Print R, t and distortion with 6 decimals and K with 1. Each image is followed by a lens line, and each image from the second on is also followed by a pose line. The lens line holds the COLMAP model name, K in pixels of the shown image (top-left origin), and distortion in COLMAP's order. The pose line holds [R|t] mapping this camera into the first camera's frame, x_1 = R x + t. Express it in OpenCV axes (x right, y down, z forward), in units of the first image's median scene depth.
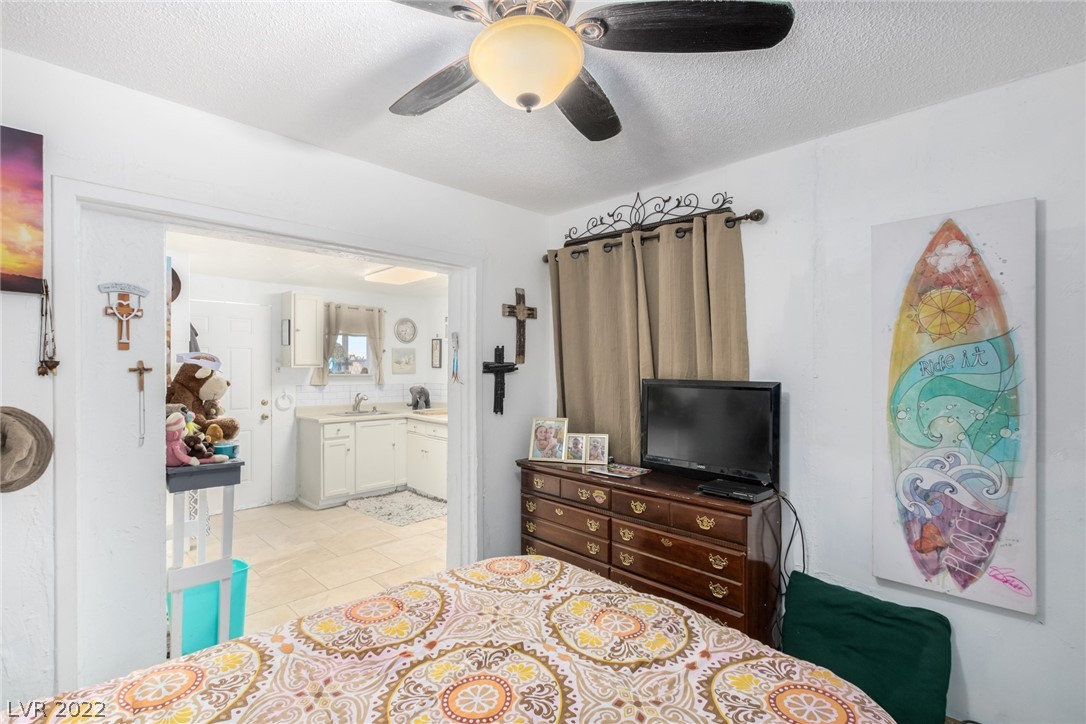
lens RADIAL K [[495.5, 0, 544.0], [0, 495.5, 366.6], [0, 0, 1]] dist [0.002567, 0.000141]
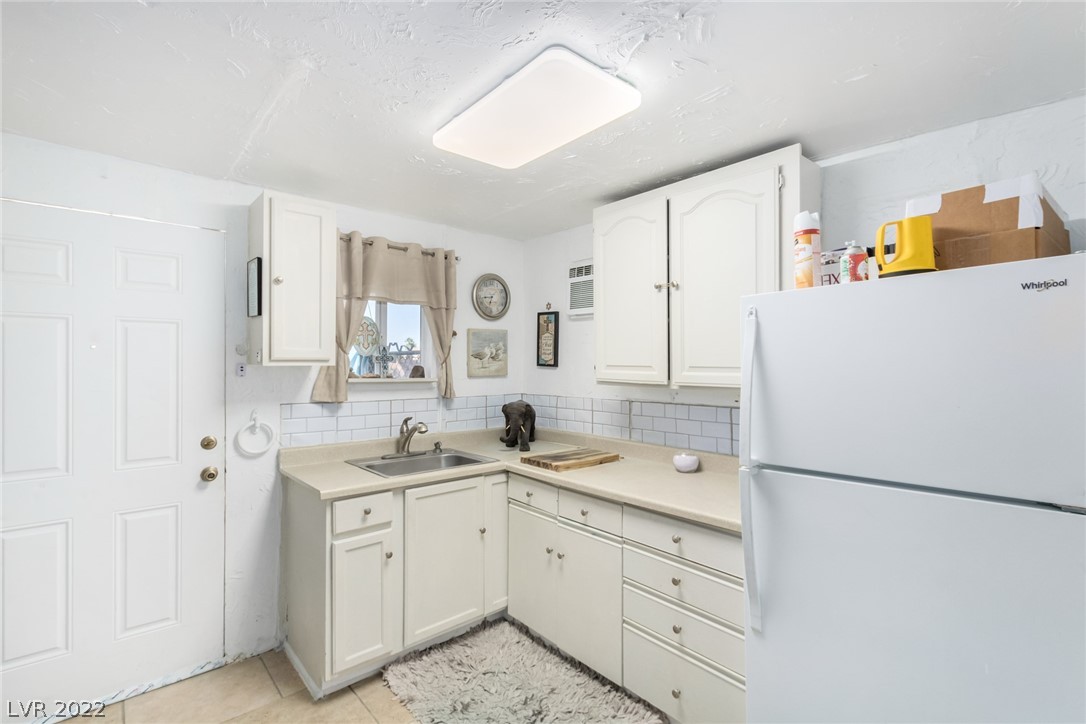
lens RADIAL K [[498.1, 0, 543.4], [0, 498.1, 360.2], [0, 0, 1]] dist [0.002257, 0.000015]
pose [[0.998214, 0.001081, -0.059728, -0.213706], [-0.001435, 0.999982, -0.005878, -0.001029], [0.059721, 0.005953, 0.998197, 0.522353]]
